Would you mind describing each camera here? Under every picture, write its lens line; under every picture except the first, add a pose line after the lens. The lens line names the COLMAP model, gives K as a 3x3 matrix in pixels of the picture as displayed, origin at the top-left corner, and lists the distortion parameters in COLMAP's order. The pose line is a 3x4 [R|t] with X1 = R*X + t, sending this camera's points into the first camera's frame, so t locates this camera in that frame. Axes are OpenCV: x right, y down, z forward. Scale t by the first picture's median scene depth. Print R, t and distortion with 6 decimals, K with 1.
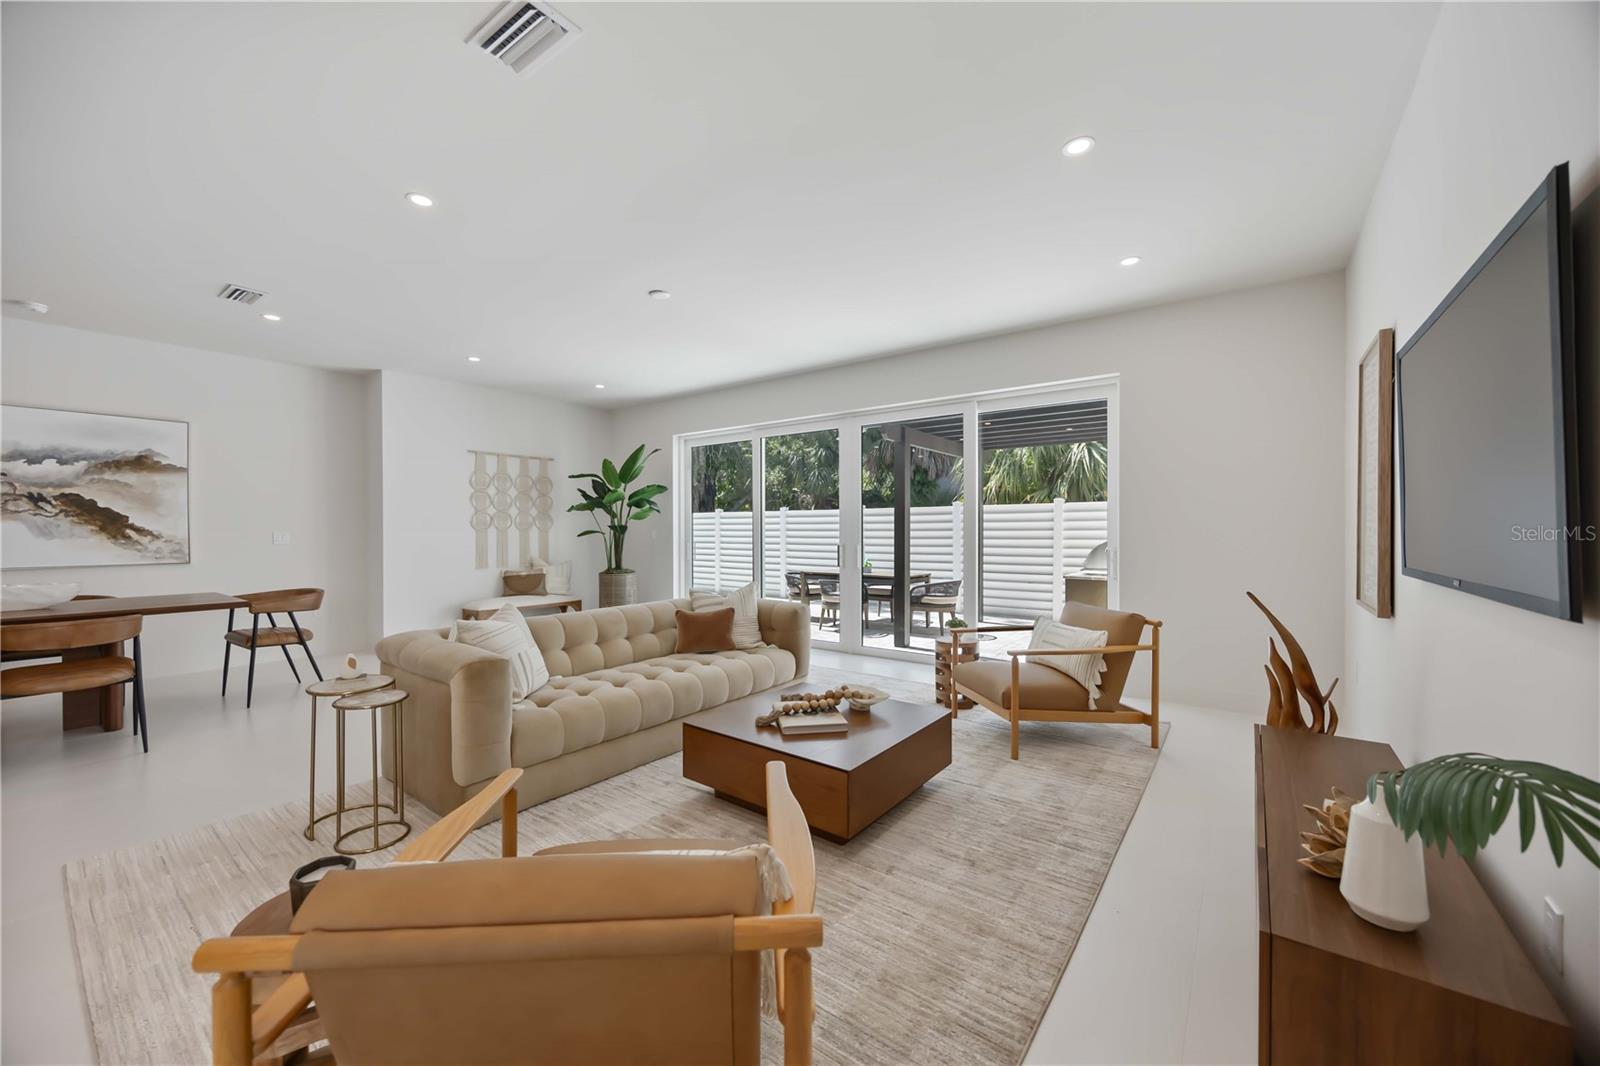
lens RADIAL K [[614.2, 0, 791.5], [0, 614.2, 531.9], [0, 0, 1]] dist [0.001912, -0.000873]
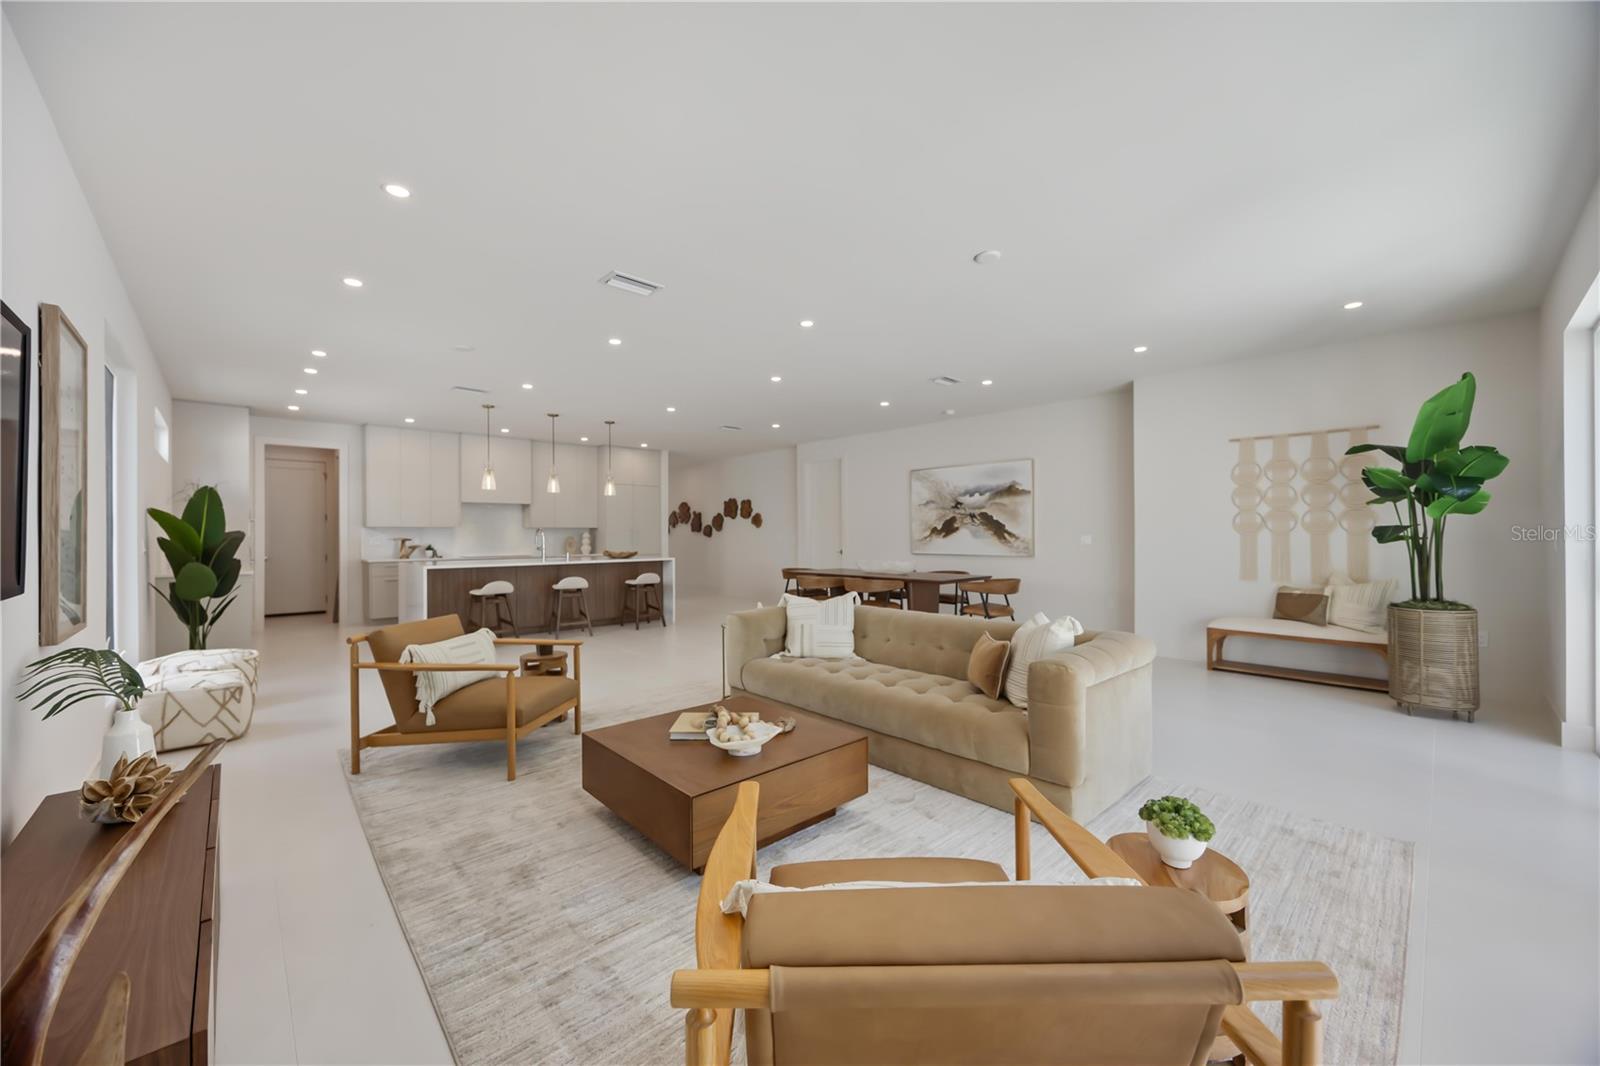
lens RADIAL K [[614.2, 0, 802.0], [0, 614.2, 532.9], [0, 0, 1]] dist [0.001912, -0.000873]
pose [[-0.166945, 0.000288, -0.985966, 0.562931], [0.000747, 1.000000, 0.000165, -0.005243], [0.985966, -0.000709, -0.166945, 0.741213]]
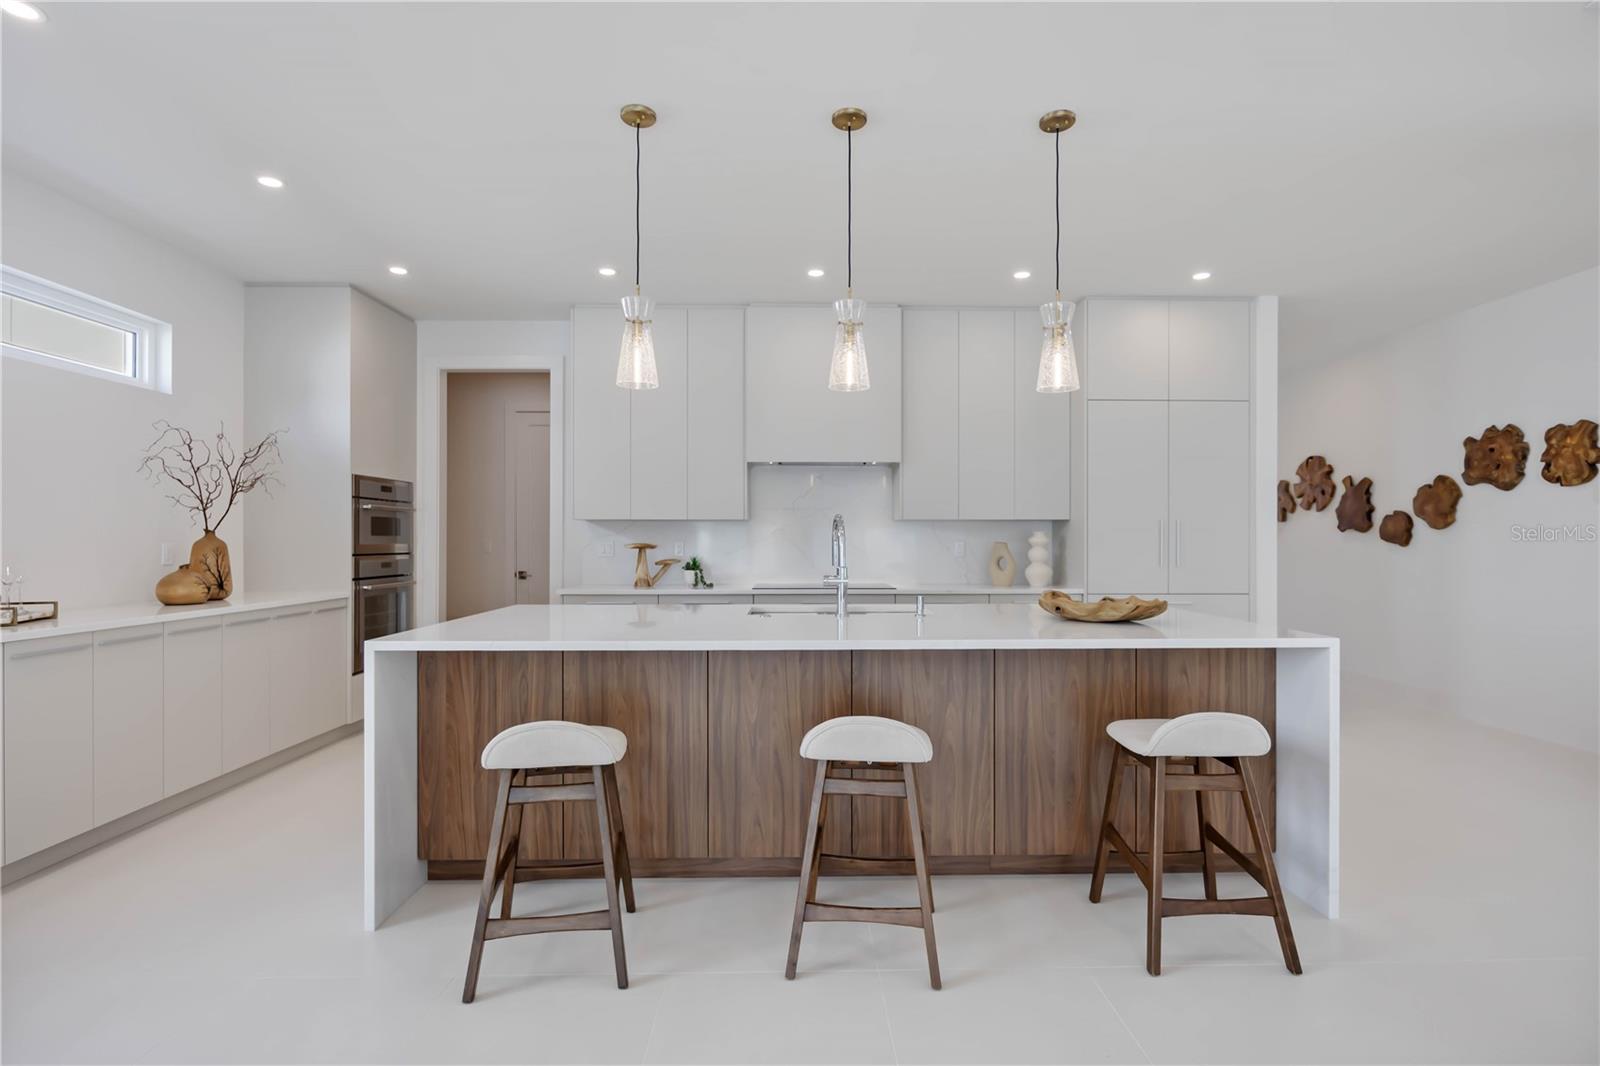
lens RADIAL K [[768.2, 0, 799.6], [0, 768.2, 539.3], [0, 0, 1]] dist [-0.014592, 0.002290]
pose [[-0.789800, 0.002104, -0.613361, -0.509642], [-0.001184, 0.999987, 0.004954, -0.001574], [0.613363, 0.004639, -0.789788, 0.272676]]
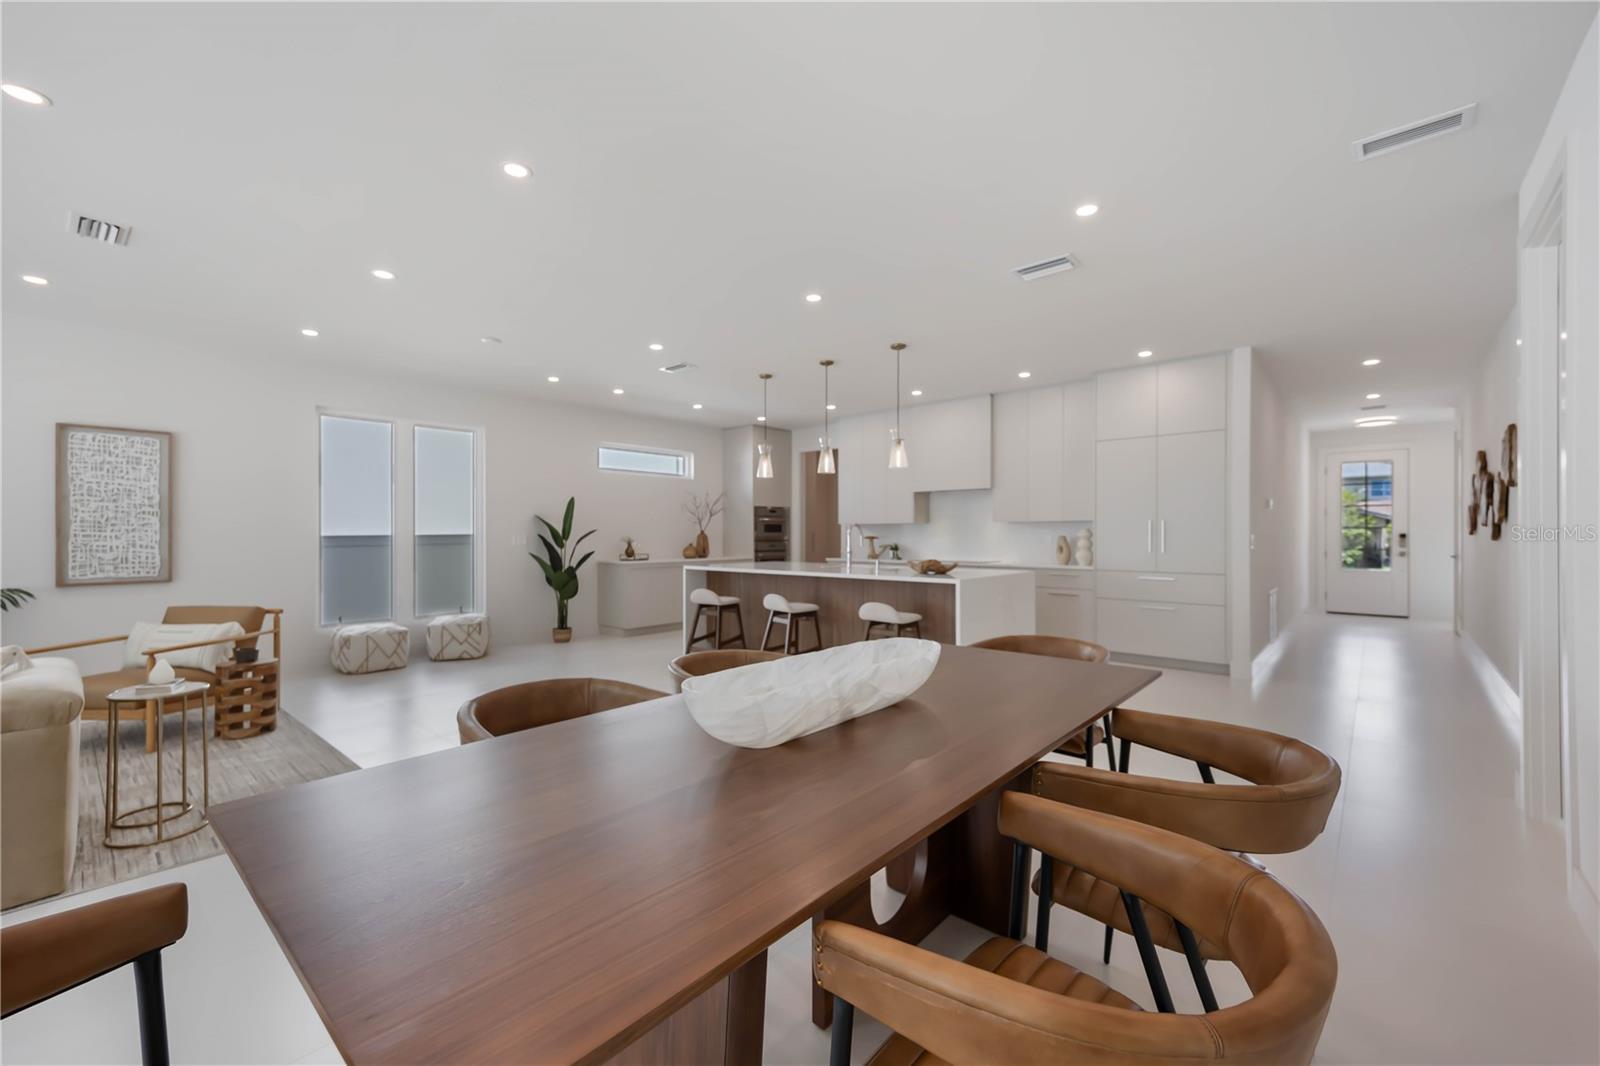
lens RADIAL K [[614.2, 0, 806.1], [0, 614.2, 530.8], [0, 0, 1]] dist [0.001912, -0.000873]
pose [[-0.996560, 0.002865, 0.082824, -0.939356], [0.002788, 0.999996, -0.001046, -0.003314], [-0.082827, -0.000811, -0.996564, 0.953083]]
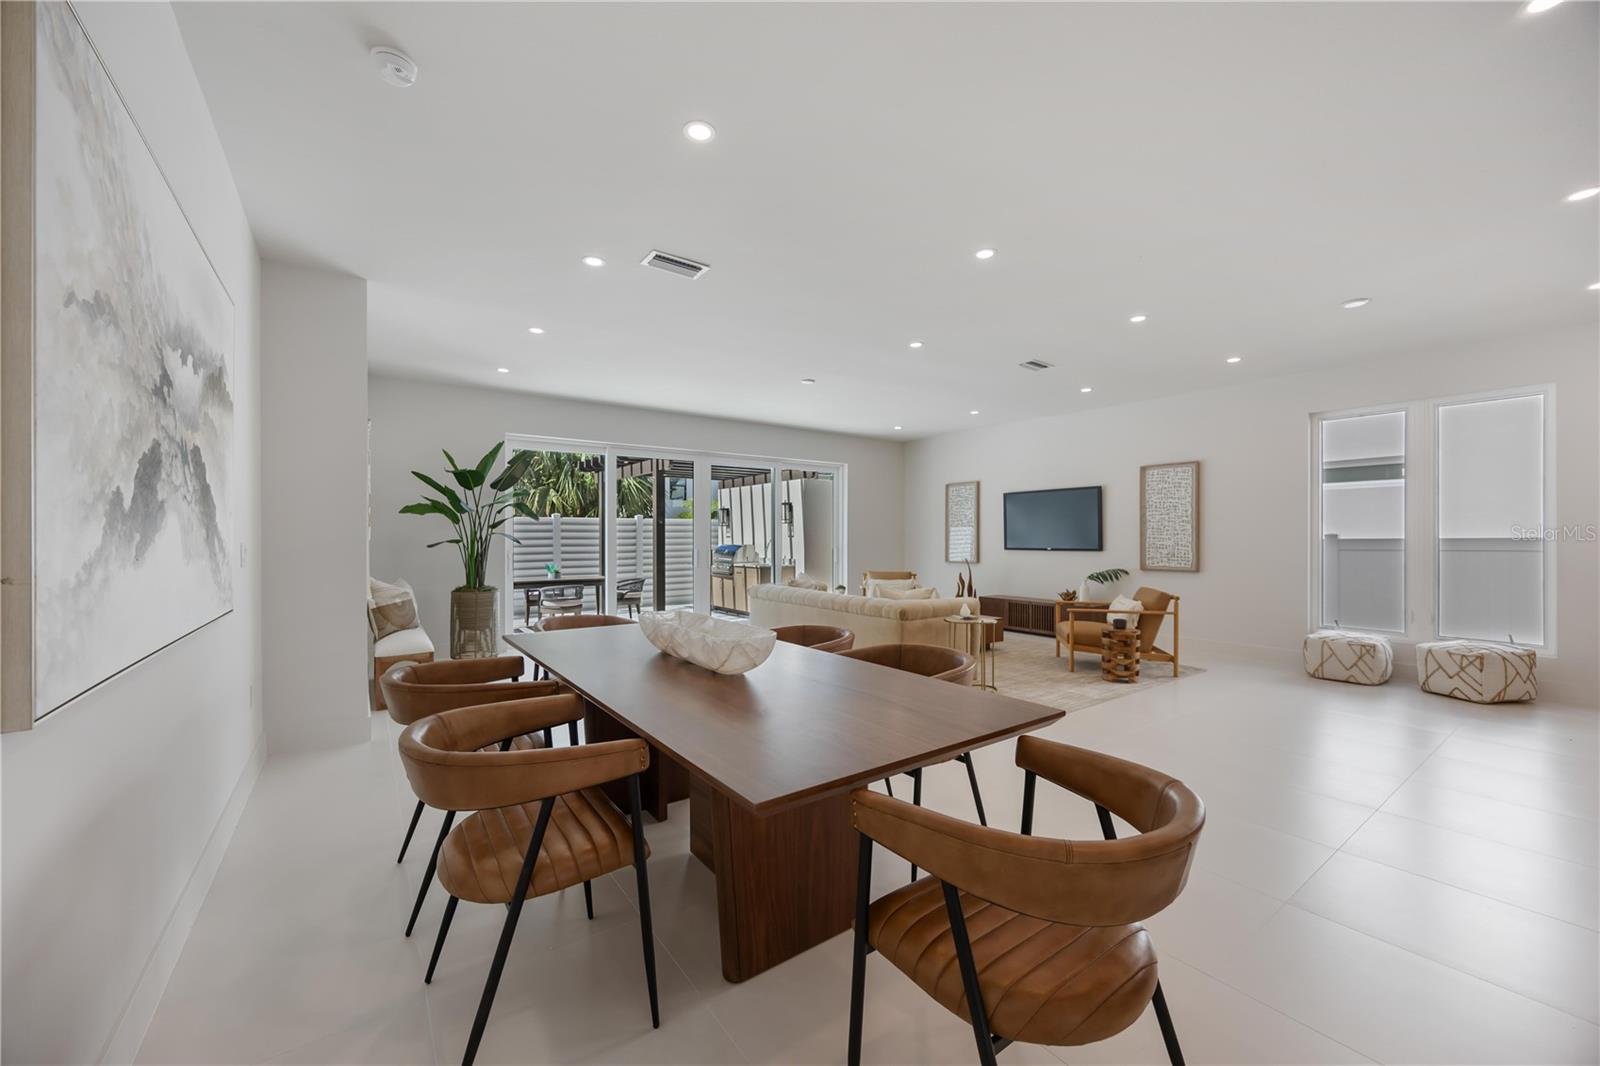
lens RADIAL K [[614.2, 0, 798.1], [0, 614.2, 535.9], [0, 0, 1]] dist [0.001912, -0.000873]
pose [[0.300603, 0.003817, 0.953742, -1.357493], [0.004524, 0.999975, -0.005428, -0.000497], [-0.953739, 0.005946, 0.300578, 0.482269]]
